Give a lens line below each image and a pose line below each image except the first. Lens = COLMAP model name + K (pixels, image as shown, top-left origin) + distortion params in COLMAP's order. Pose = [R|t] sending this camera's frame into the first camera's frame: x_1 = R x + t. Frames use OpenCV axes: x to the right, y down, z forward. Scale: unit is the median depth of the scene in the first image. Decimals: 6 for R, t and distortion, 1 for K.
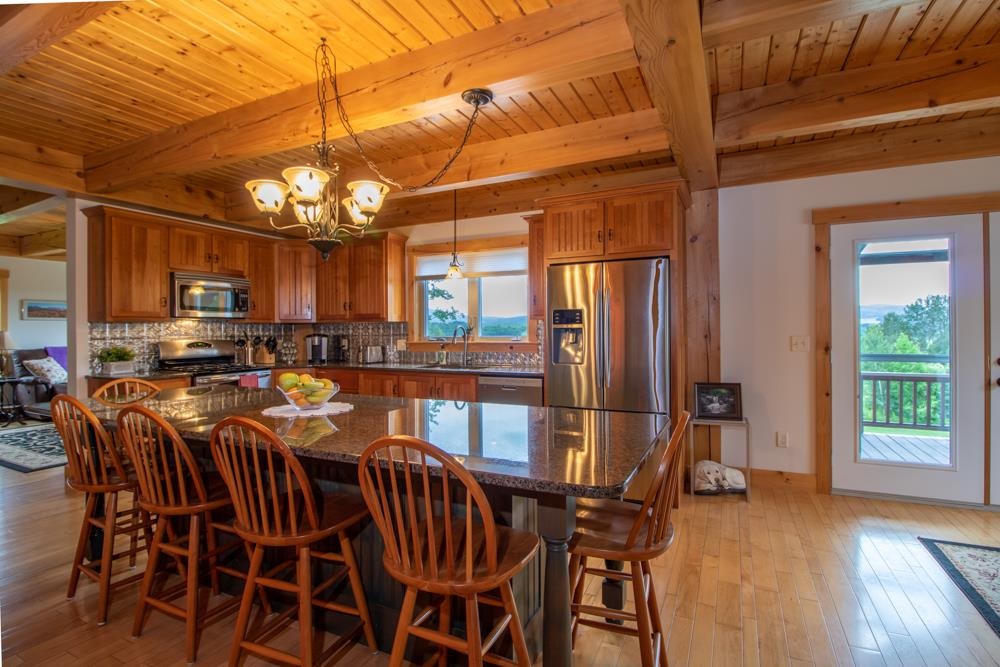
lens RADIAL K [[463.4, 0, 530.3], [0, 463.4, 331.9], [0, 0, 1]] dist [-0.020909, -0.004750]
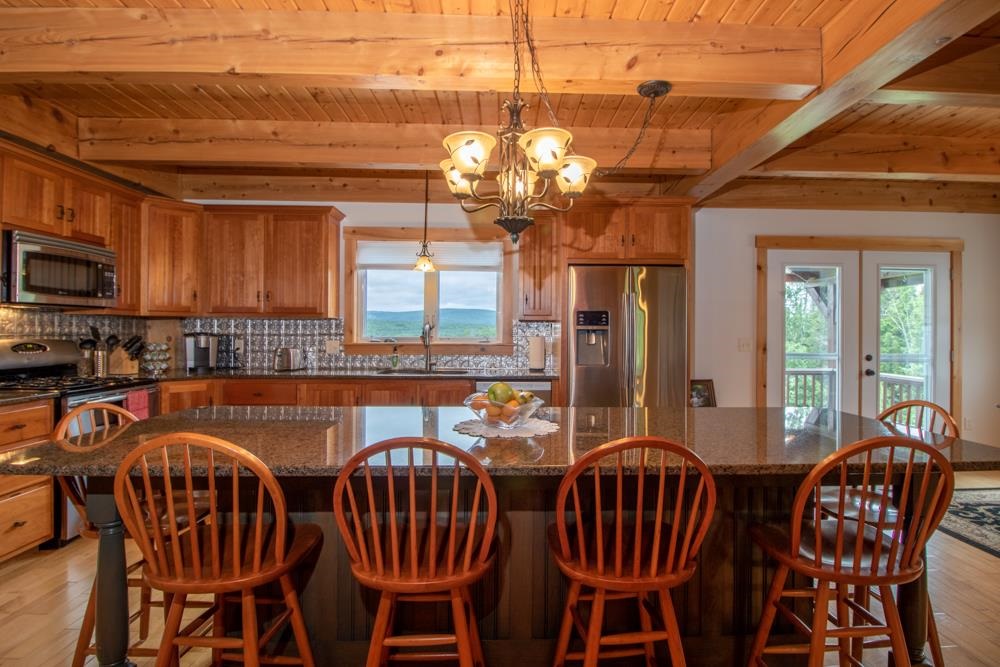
lens RADIAL K [[463.4, 0, 572.8], [0, 463.4, 328.1], [0, 0, 1]] dist [-0.020909, -0.004750]
pose [[0.895285, 0.014812, 0.445248, -0.372287], [-0.010689, 0.999874, -0.011769, 0.000725], [-0.445366, 0.005777, 0.895330, 0.119816]]
